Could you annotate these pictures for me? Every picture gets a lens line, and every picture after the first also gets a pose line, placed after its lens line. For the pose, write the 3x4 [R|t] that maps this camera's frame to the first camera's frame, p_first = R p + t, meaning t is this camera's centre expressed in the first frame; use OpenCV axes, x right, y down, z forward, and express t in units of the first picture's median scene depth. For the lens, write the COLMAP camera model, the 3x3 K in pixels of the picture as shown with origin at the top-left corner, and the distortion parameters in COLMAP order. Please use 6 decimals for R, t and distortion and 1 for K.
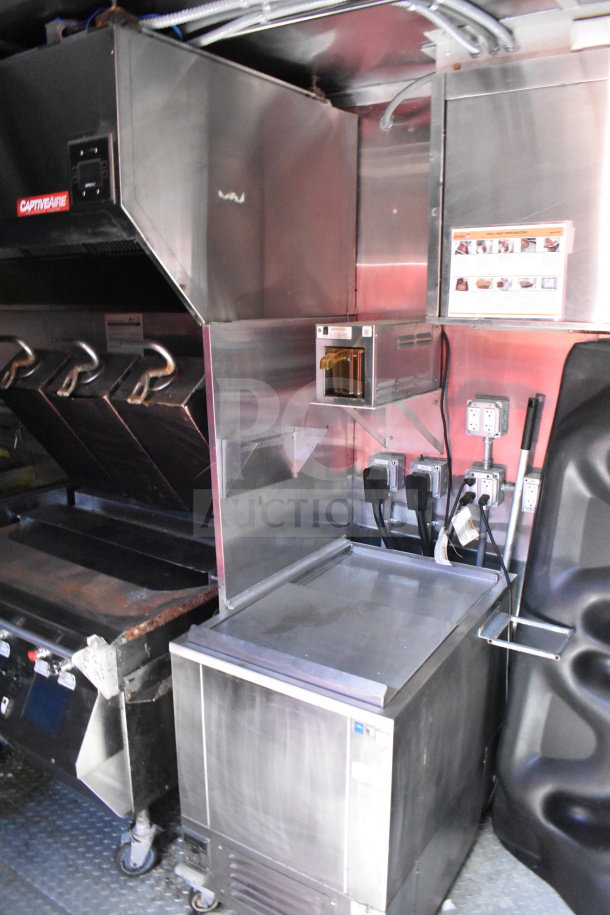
lens RADIAL K [[715.2, 0, 305.1], [0, 715.2, 460.3], [0, 0, 1]] dist [-0.088750, 0.015313]
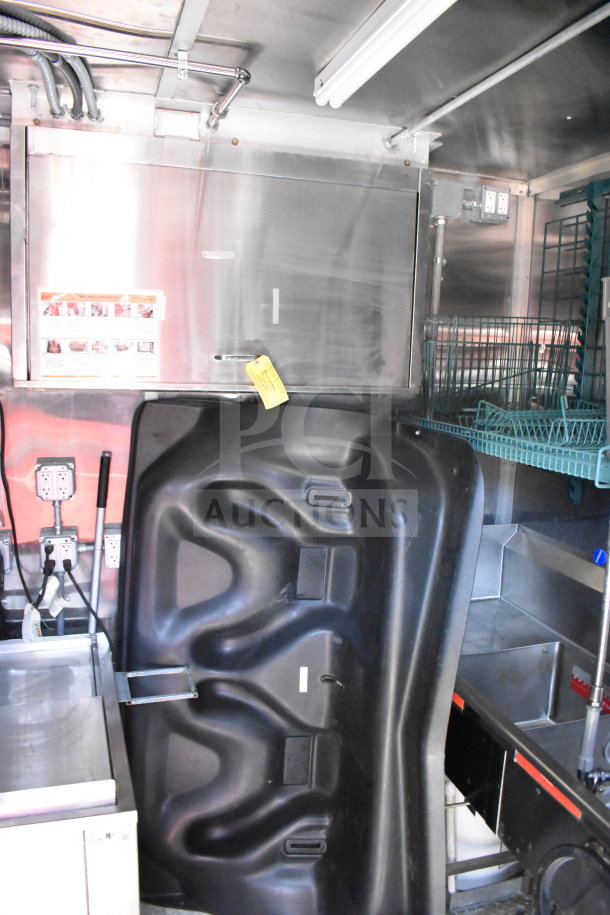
lens RADIAL K [[715.2, 0, 303.1], [0, 715.2, 457.0], [0, 0, 1]] dist [-0.088750, 0.015313]
pose [[0.629228, -0.094954, 0.771398, -0.304022], [0.146919, 0.989147, 0.001915, -0.049574], [-0.763208, 0.112128, 0.636350, 0.141796]]
